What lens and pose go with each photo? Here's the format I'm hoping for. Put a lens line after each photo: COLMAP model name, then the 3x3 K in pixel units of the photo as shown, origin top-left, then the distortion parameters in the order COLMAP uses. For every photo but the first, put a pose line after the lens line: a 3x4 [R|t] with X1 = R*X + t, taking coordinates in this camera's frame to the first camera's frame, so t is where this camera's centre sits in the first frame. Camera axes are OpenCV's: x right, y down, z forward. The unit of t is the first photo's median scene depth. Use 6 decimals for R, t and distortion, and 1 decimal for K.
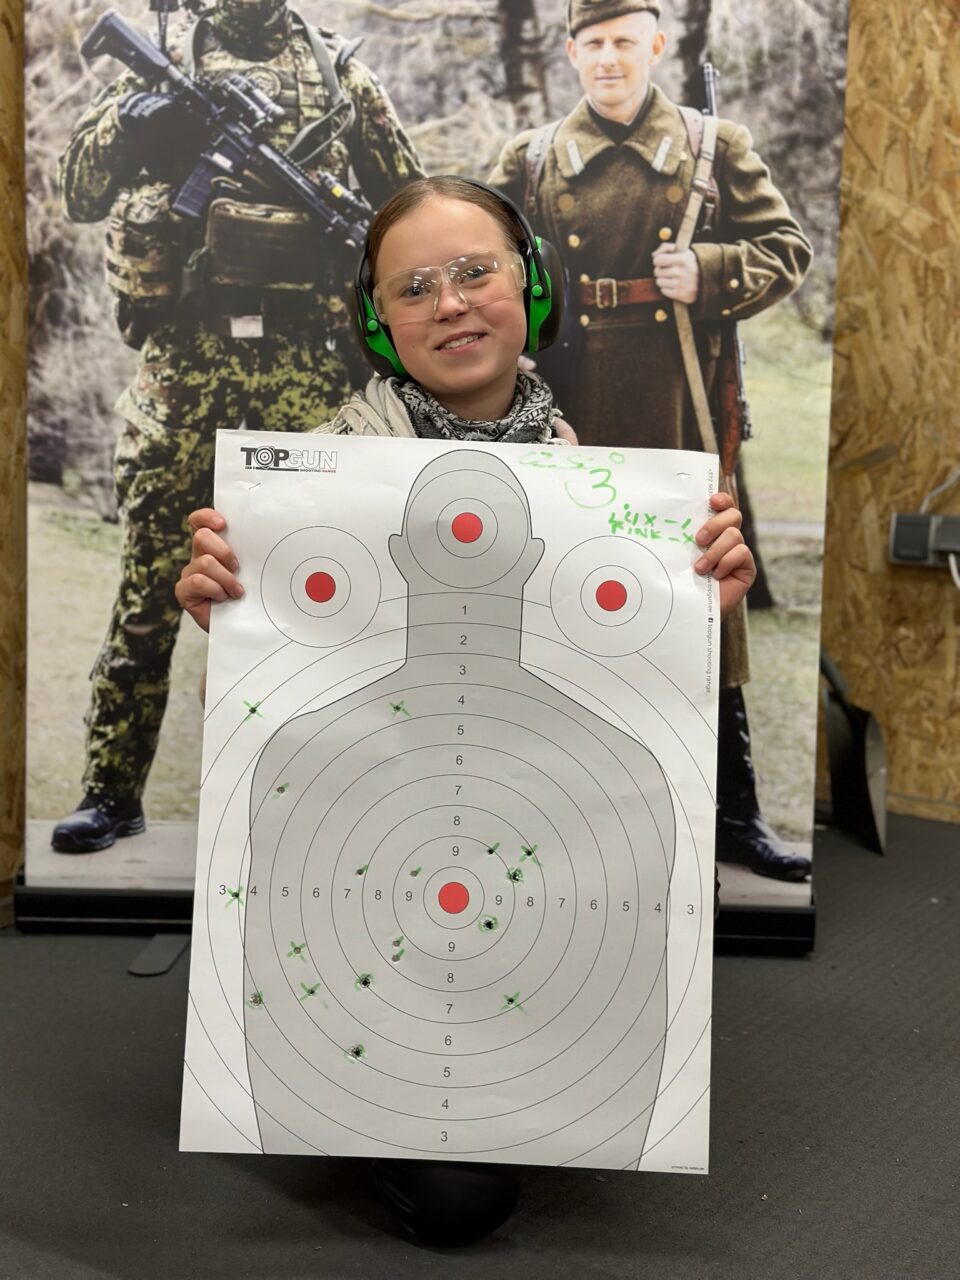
lens RADIAL K [[1758.4, 0, 480.3], [0, 1758.4, 669.7], [0, 0, 1]] dist [0.104544, 0.000000]
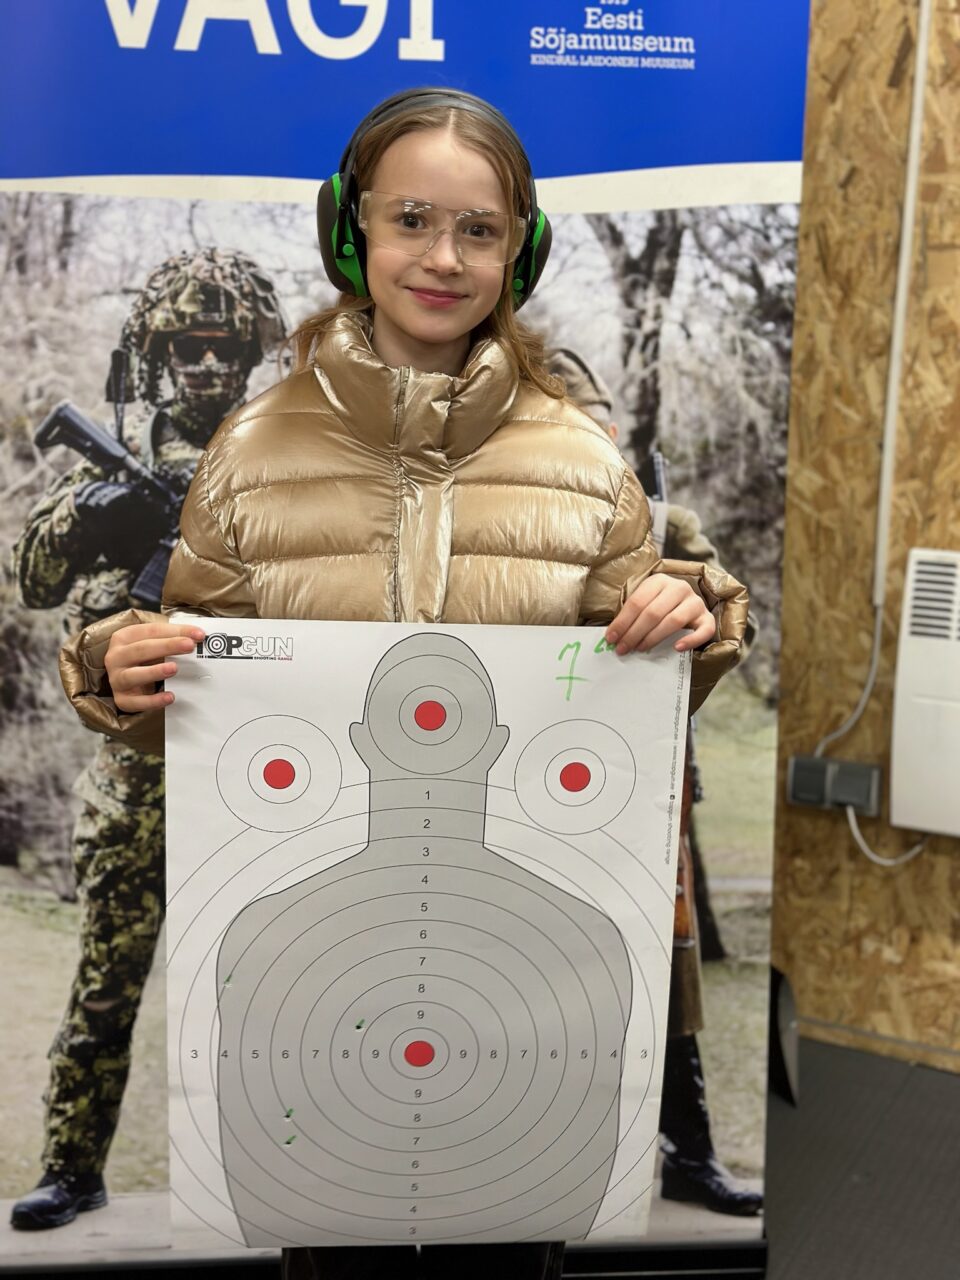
lens RADIAL K [[1758.4, 0, 477.1], [0, 1758.4, 640.6], [0, 0, 1]] dist [0.104544, 0.000000]
pose [[0.991587, -0.023559, 0.127281, -0.107057], [0.018828, 0.999091, 0.038247, -0.266120], [-0.128067, -0.035529, 0.991129, -0.005908]]
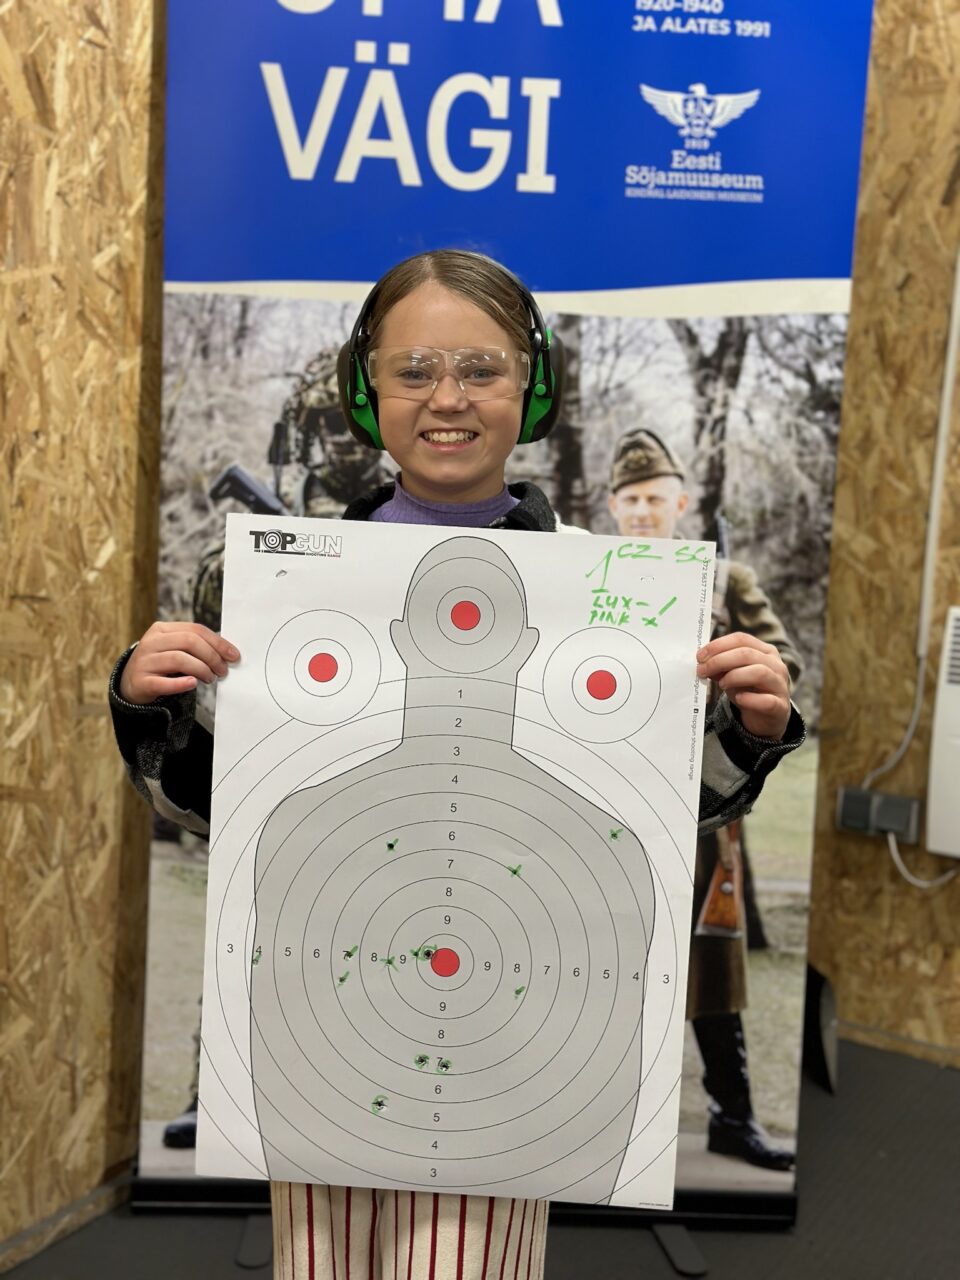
lens RADIAL K [[1758.4, 0, 472.6], [0, 1758.4, 653.8], [0, 0, 1]] dist [0.104544, 0.000000]
pose [[0.997202, 0.012094, 0.073774, -0.130869], [-0.013333, 0.999778, 0.016323, -0.257616], [-0.073561, -0.017261, 0.997141, -0.202942]]
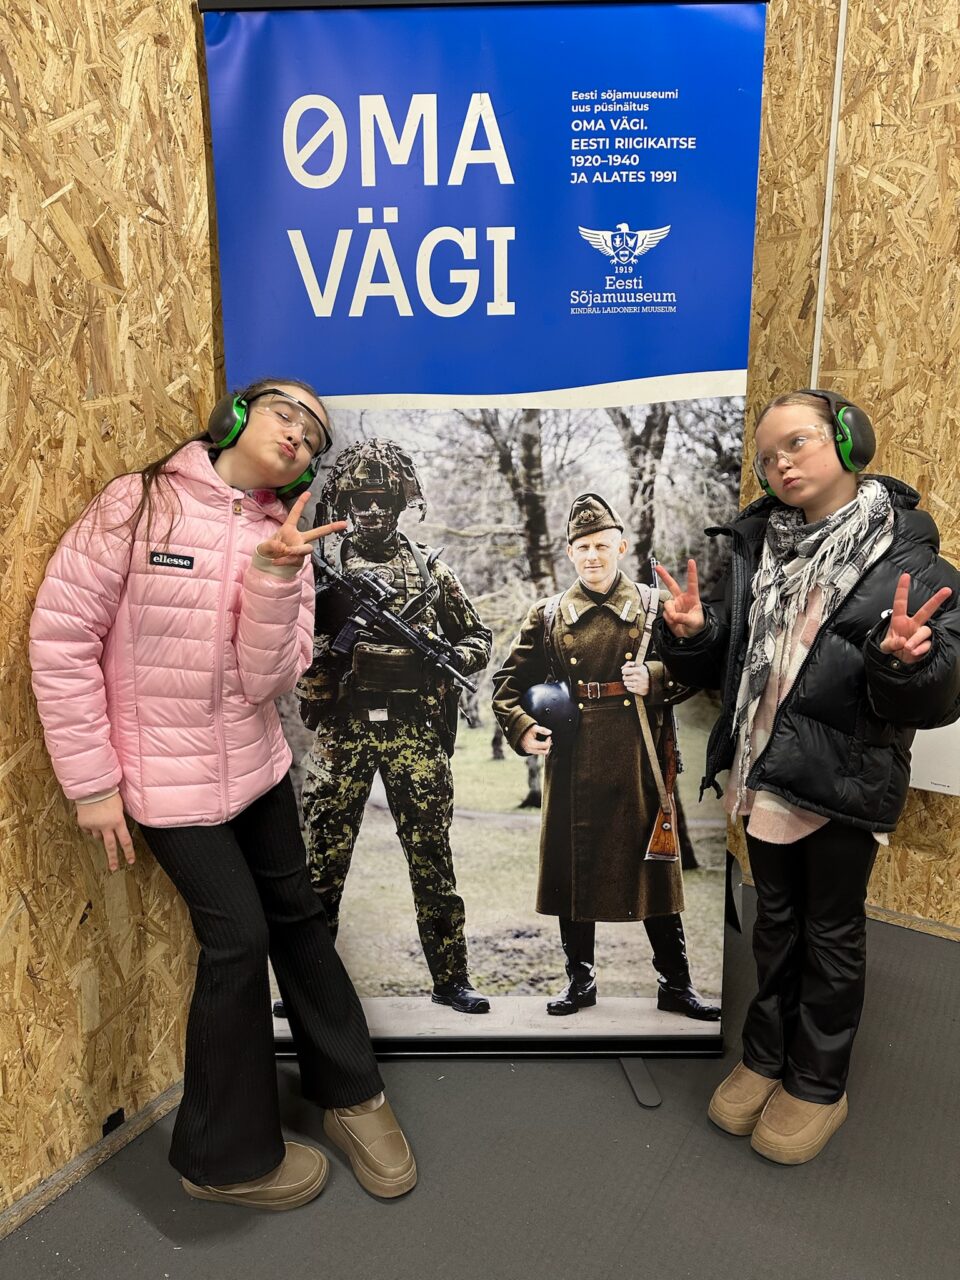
lens RADIAL K [[891.0, 0, 477.6], [0, 891.0, 644.5], [0, 0, 1]] dist [0.038855, -0.038503]
pose [[0.999174, -0.035266, 0.020177, -0.052843], [0.033680, 0.996676, 0.074184, -0.318988], [-0.022726, -0.073443, 0.997040, 0.172449]]
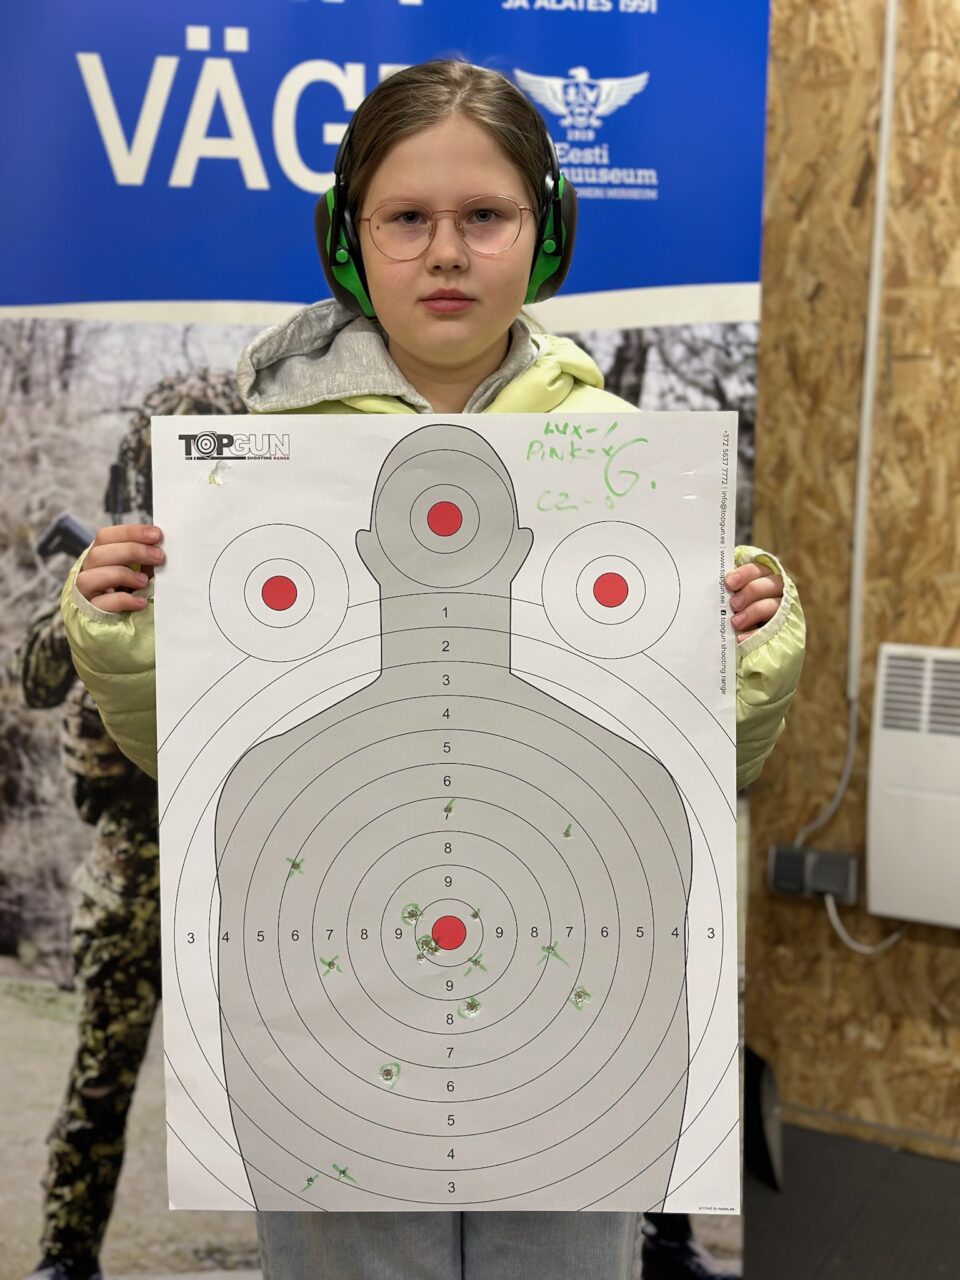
lens RADIAL K [[1758.4, 0, 474.7], [0, 1758.4, 653.0], [0, 0, 1]] dist [0.104544, 0.000000]
pose [[0.992301, -0.025145, 0.121271, -0.095484], [0.026363, 0.999617, -0.008449, -0.268059], [-0.121012, 0.011581, 0.992583, -0.055729]]
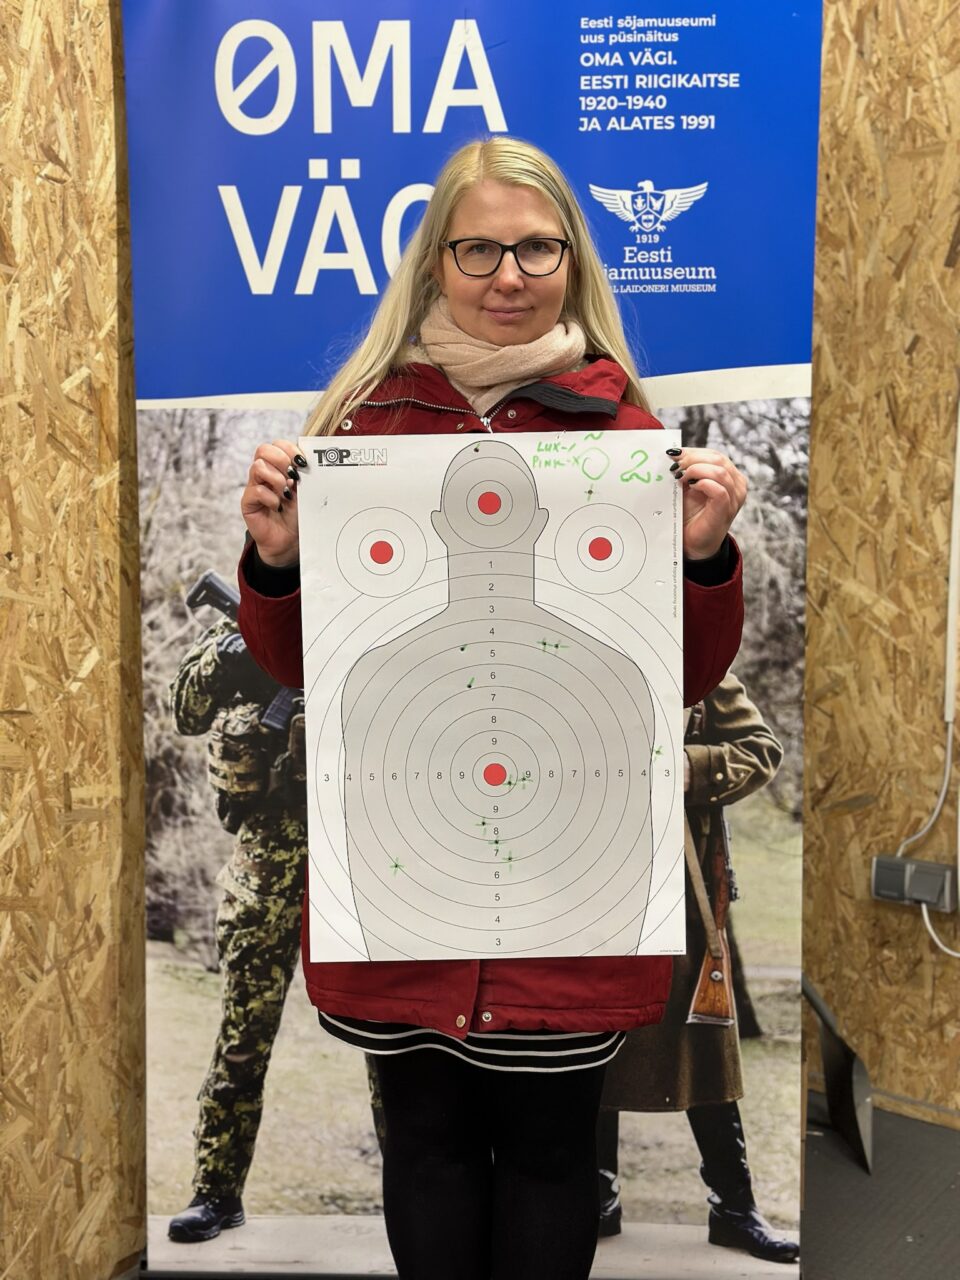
lens RADIAL K [[1758.4, 0, 483.6], [0, 1758.4, 648.4], [0, 0, 1]] dist [0.104544, 0.000000]
pose [[0.999511, -0.021528, -0.022665, 0.009657], [0.021544, 0.999768, 0.000465, -0.306981], [0.022650, -0.000953, 0.999743, -0.217808]]
